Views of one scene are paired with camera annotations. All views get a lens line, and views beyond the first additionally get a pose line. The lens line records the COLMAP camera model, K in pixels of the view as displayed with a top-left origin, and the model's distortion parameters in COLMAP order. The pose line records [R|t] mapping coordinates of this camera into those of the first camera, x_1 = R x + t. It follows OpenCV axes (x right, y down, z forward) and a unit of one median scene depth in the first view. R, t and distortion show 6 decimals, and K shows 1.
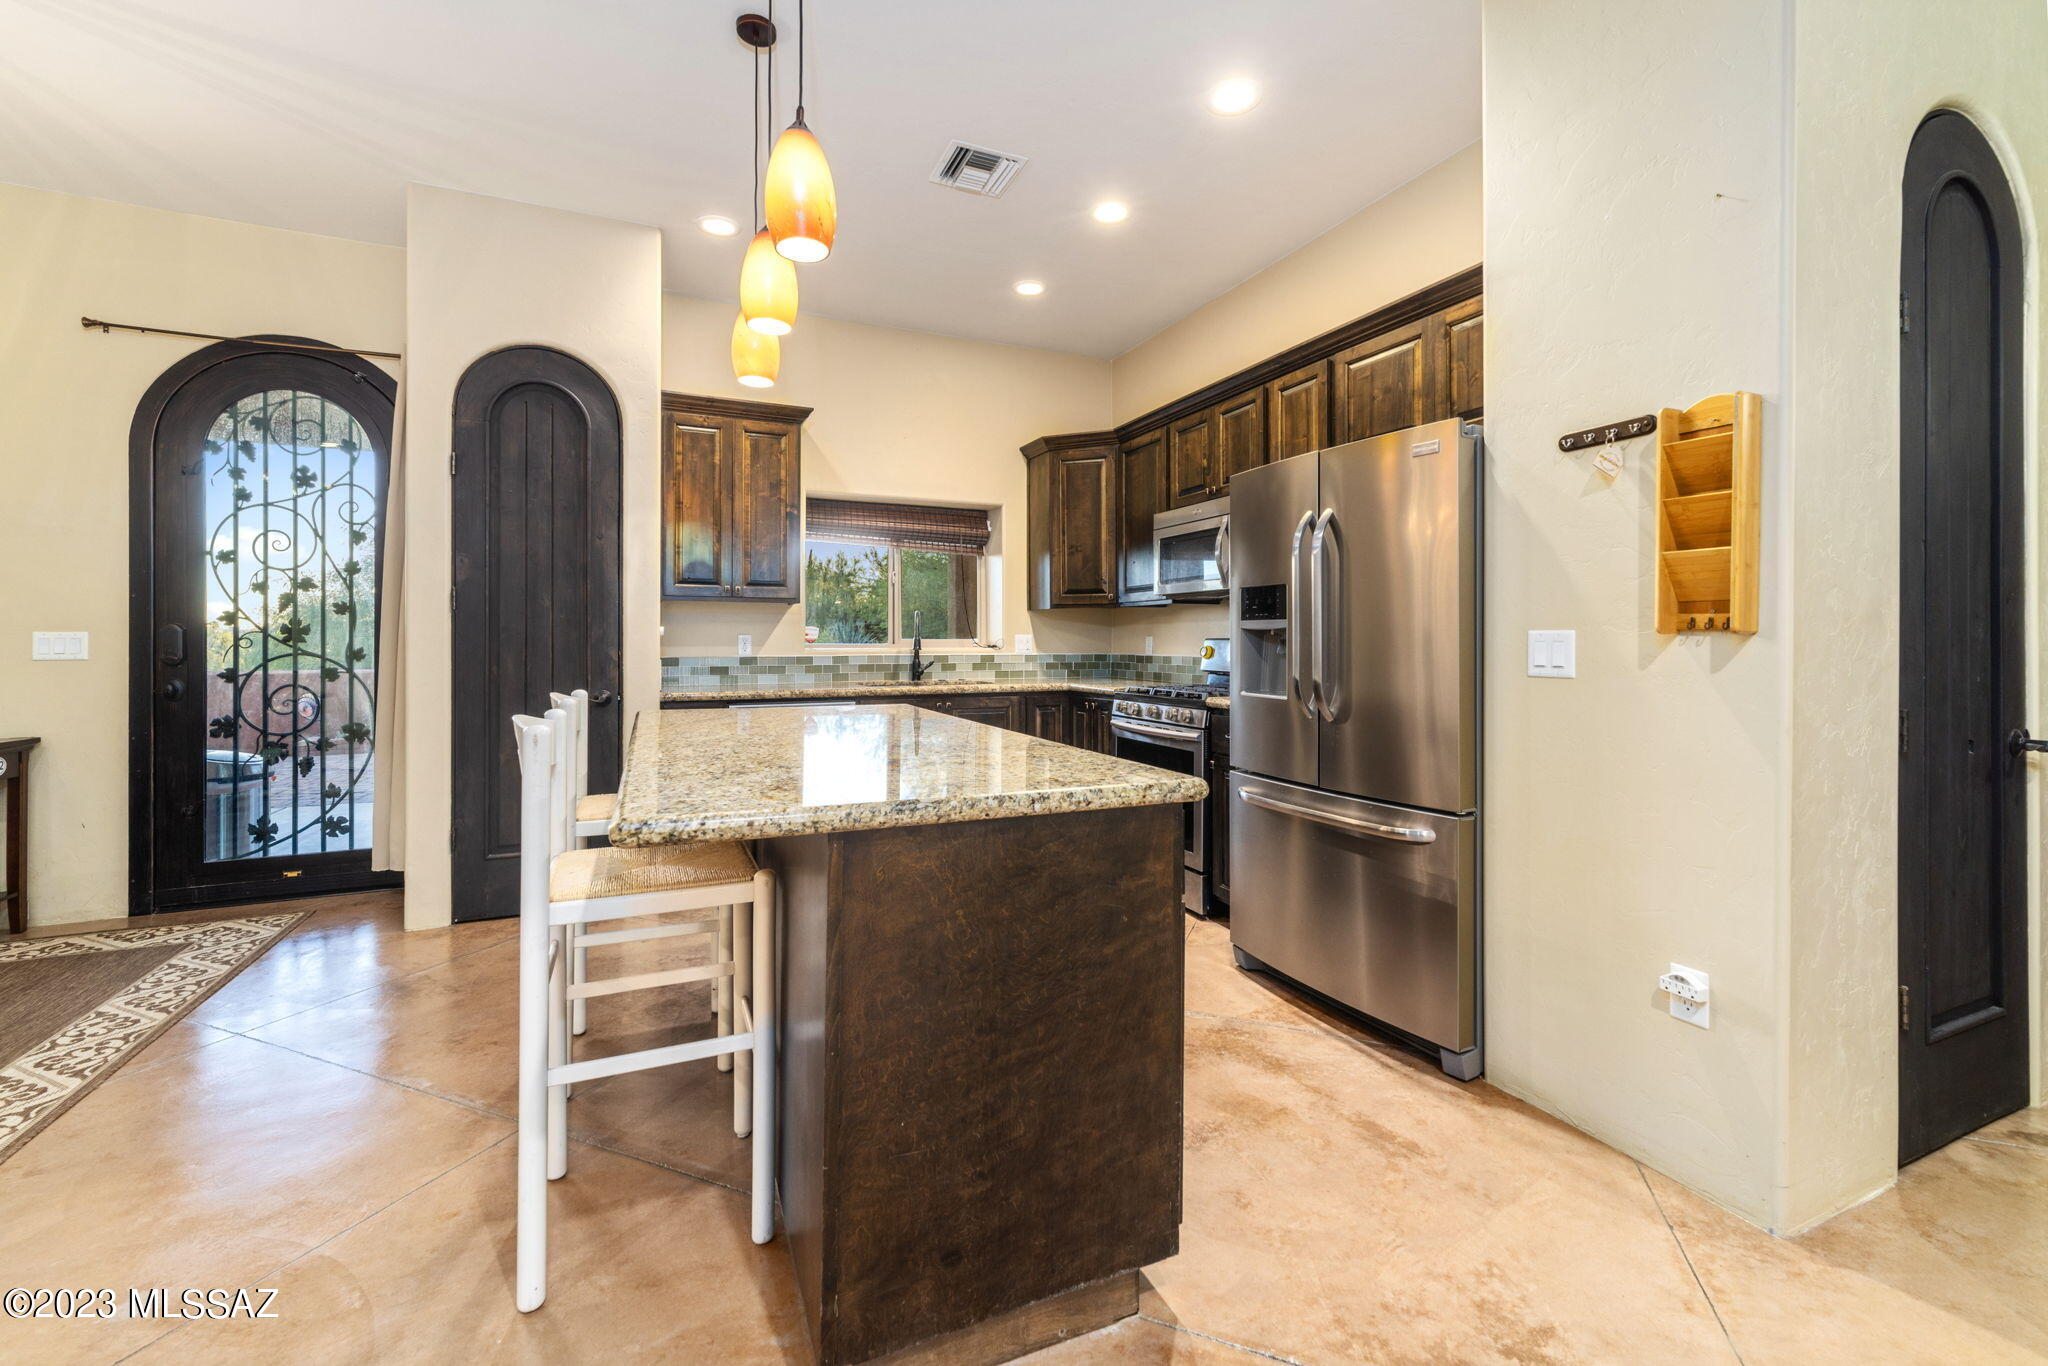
lens RADIAL K [[835.1, 0, 1022.5], [0, 835.1, 643.6], [0, 0, 1]] dist [-0.000548, 0.000874]
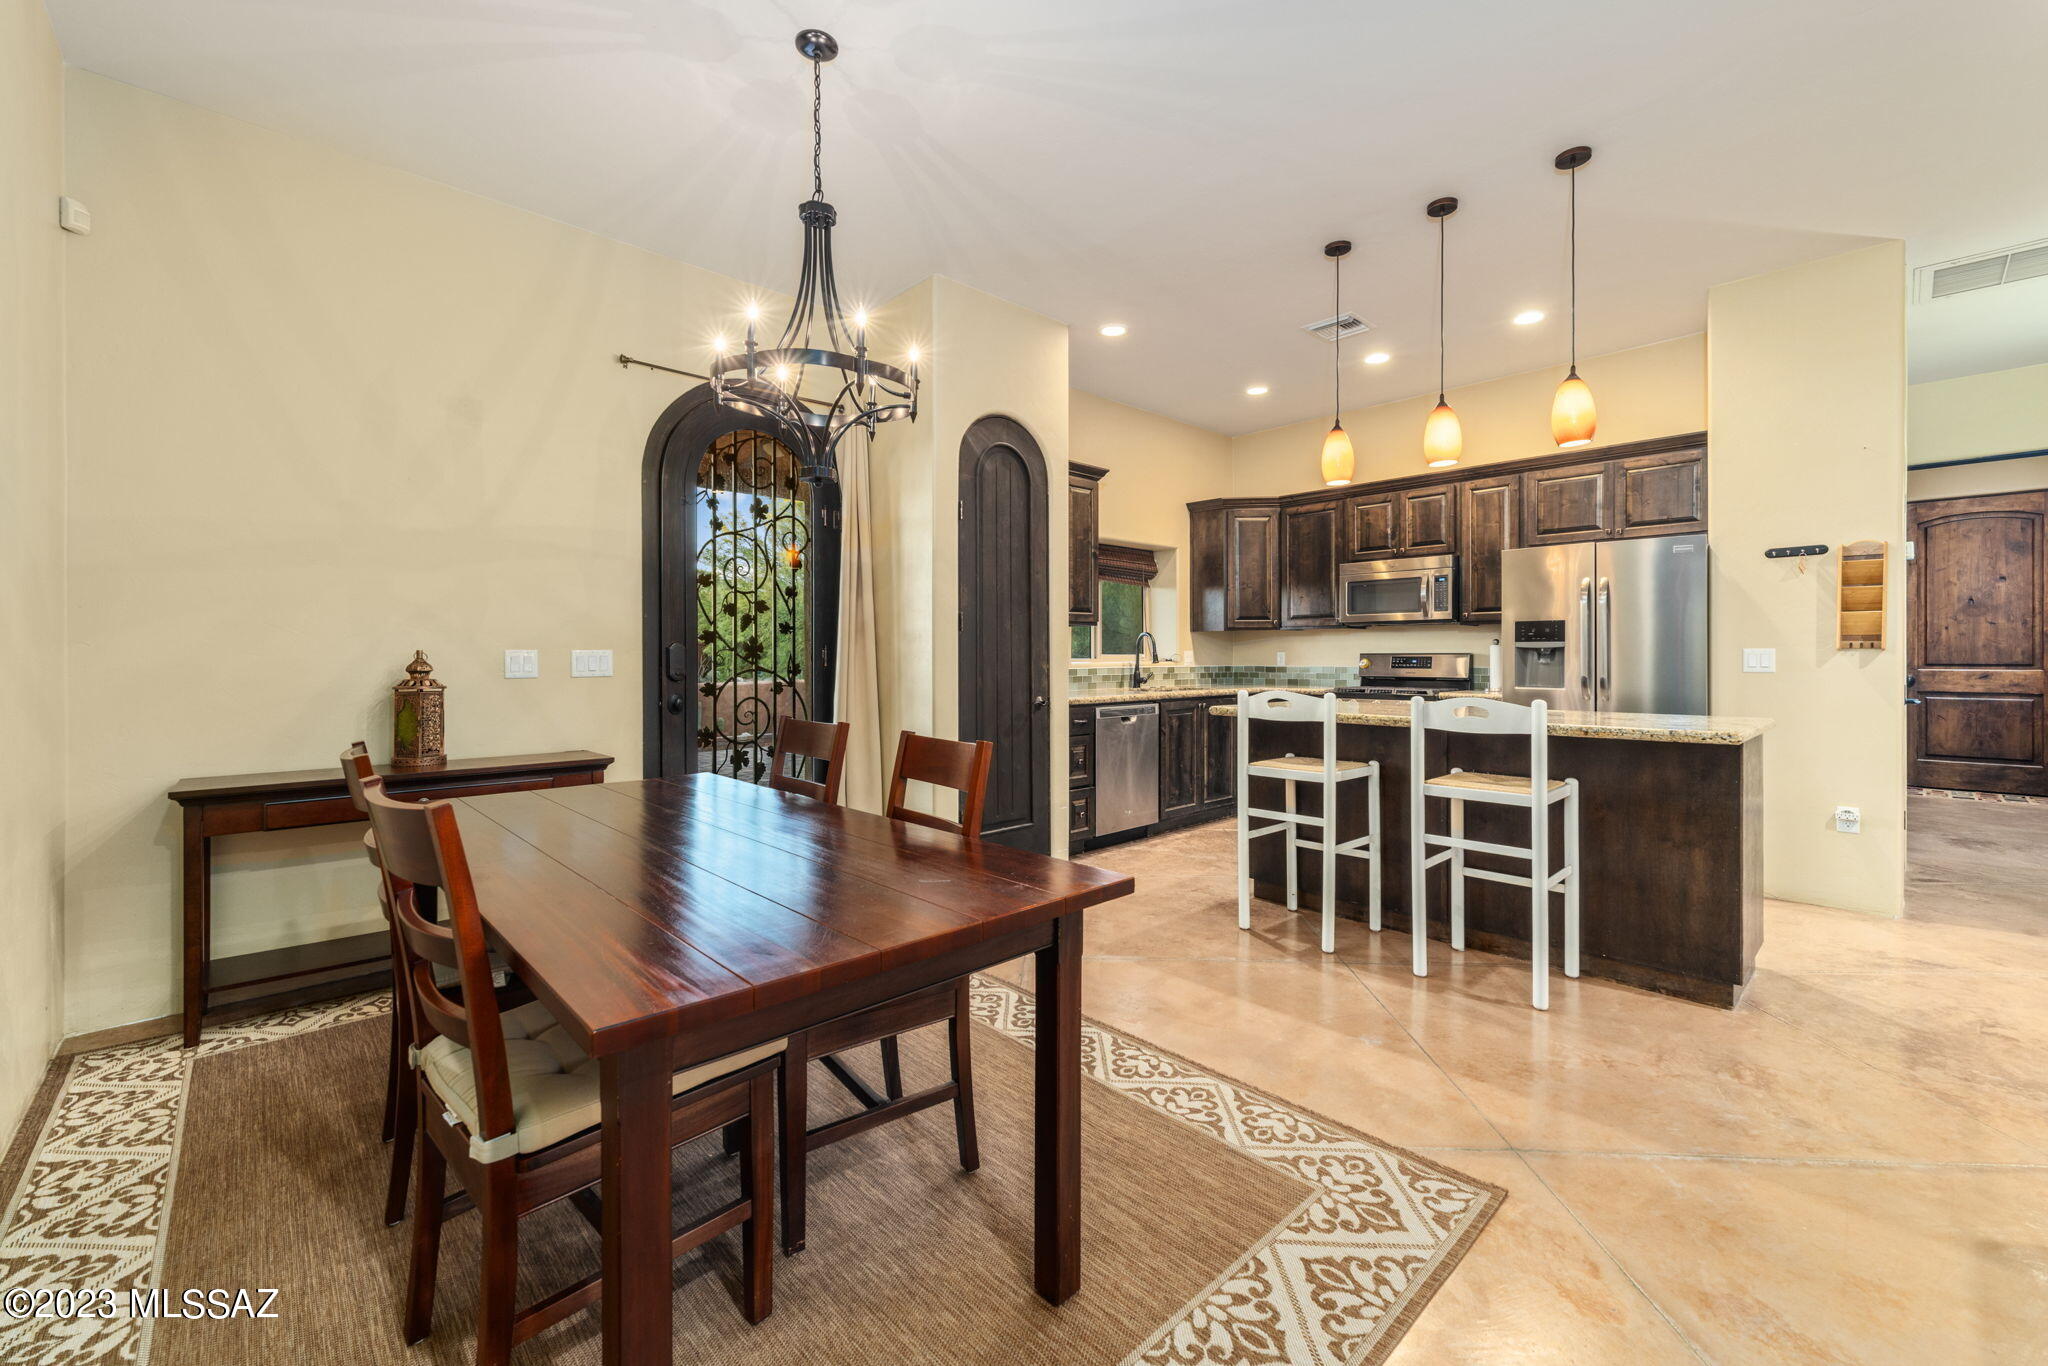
lens RADIAL K [[829.5, 0, 1026.1], [0, 829.5, 656.0], [0, 0, 1]] dist [-0.000863, -0.000265]
pose [[0.945171, -0.003991, 0.326552, -0.894354], [0.005192, 0.999983, -0.002806, -0.000967], [-0.326535, 0.004348, 0.945175, -0.148031]]
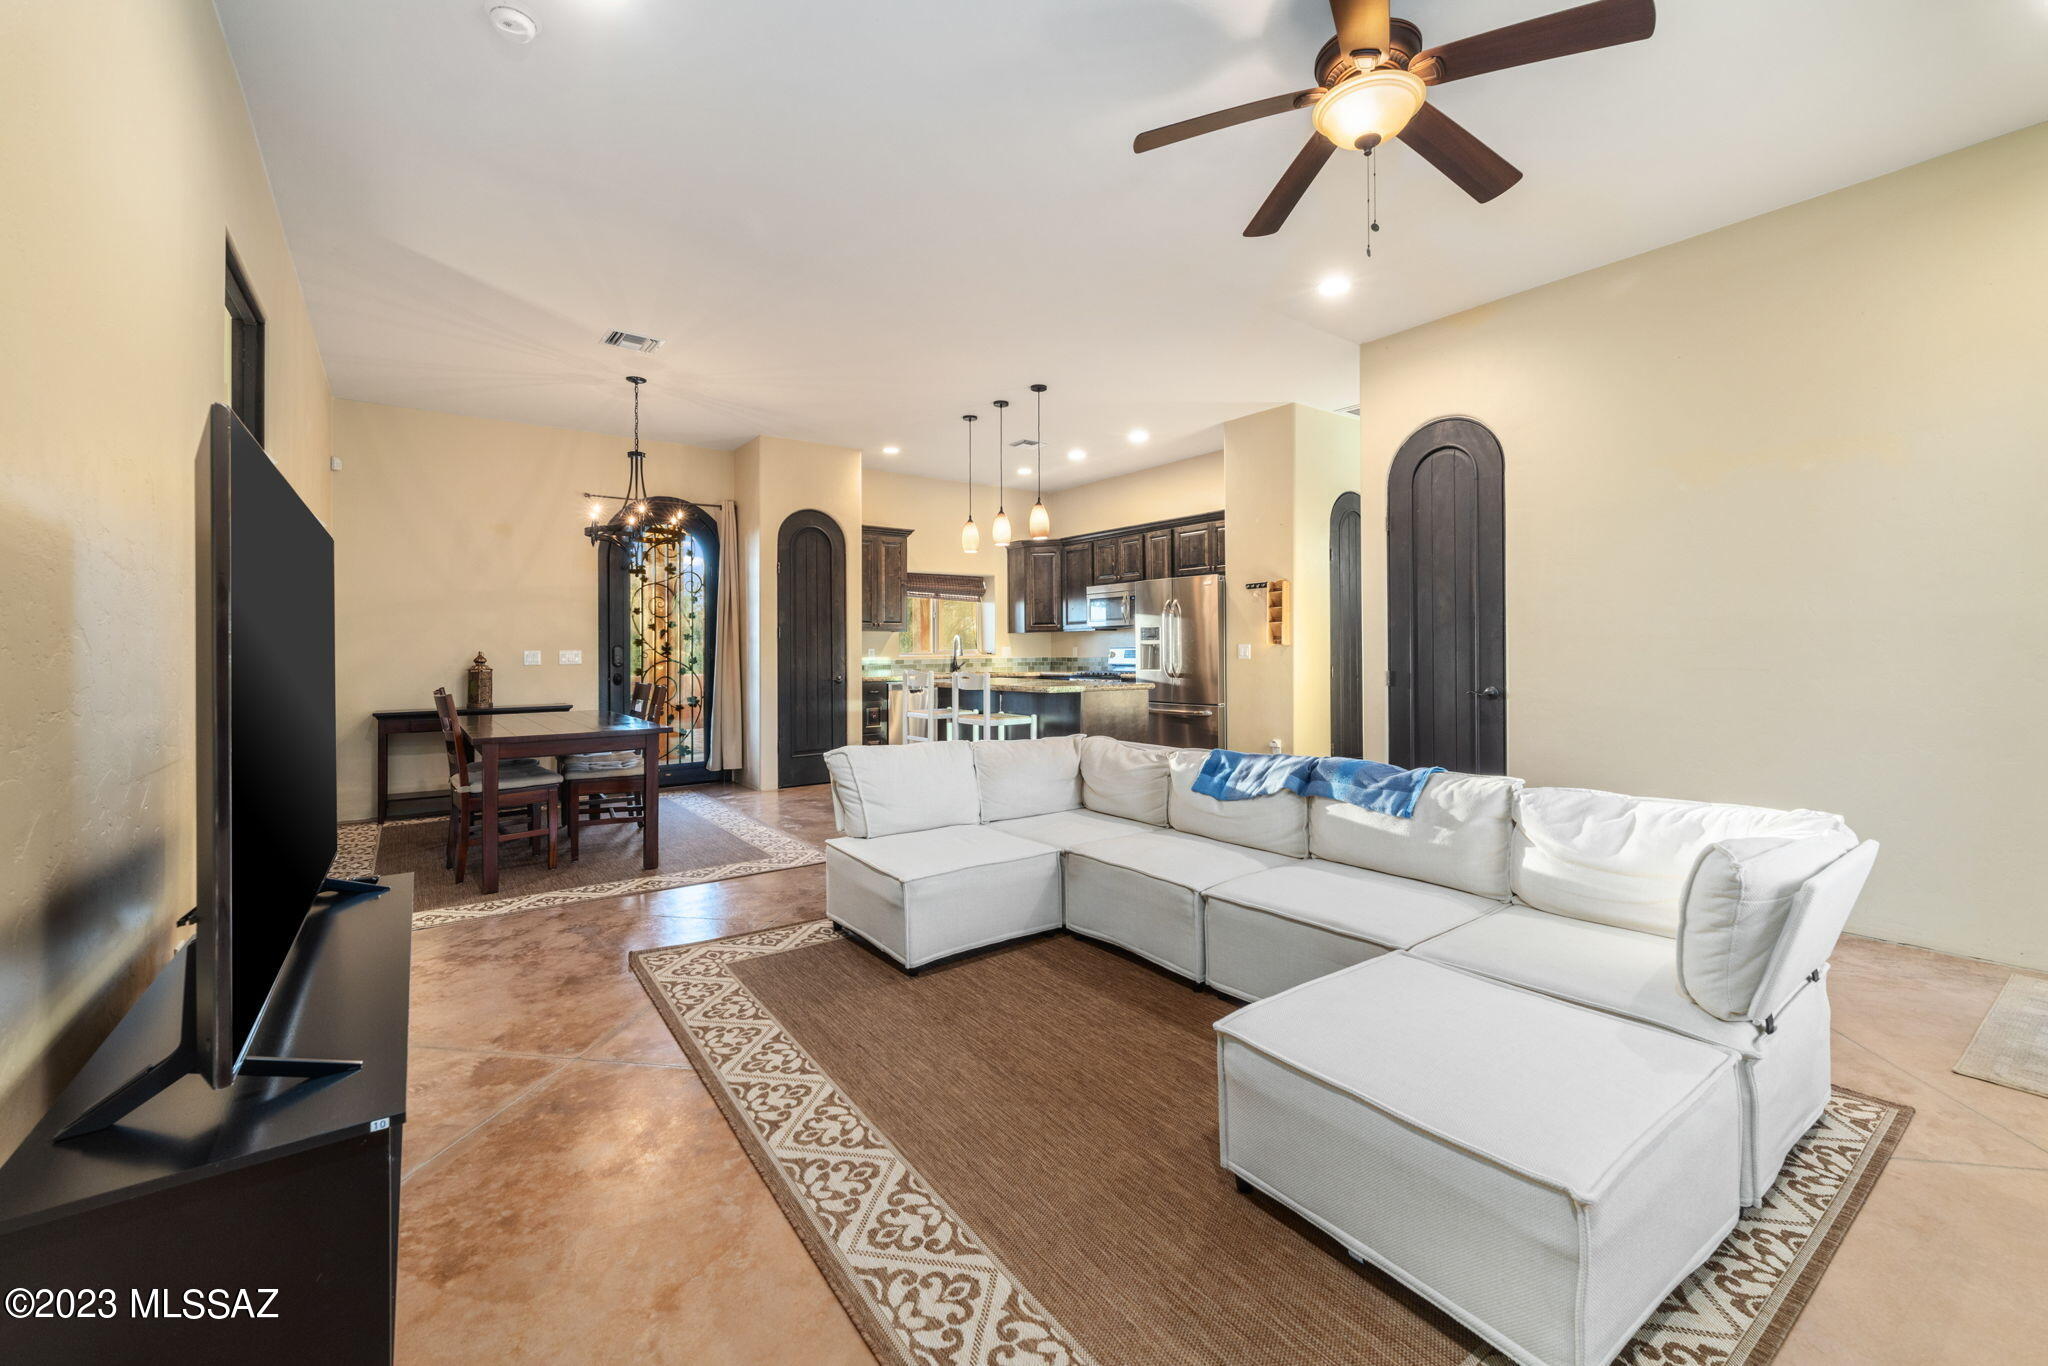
lens RADIAL K [[832.4, 0, 1029.5], [0, 832.4, 640.5], [0, 0, 1]] dist [0.001648, 0.000049]
pose [[0.975913, -0.008610, 0.217990, -0.476286], [0.011792, 0.999842, -0.013302, 0.001125], [-0.217841, 0.015552, 0.975860, -1.063989]]
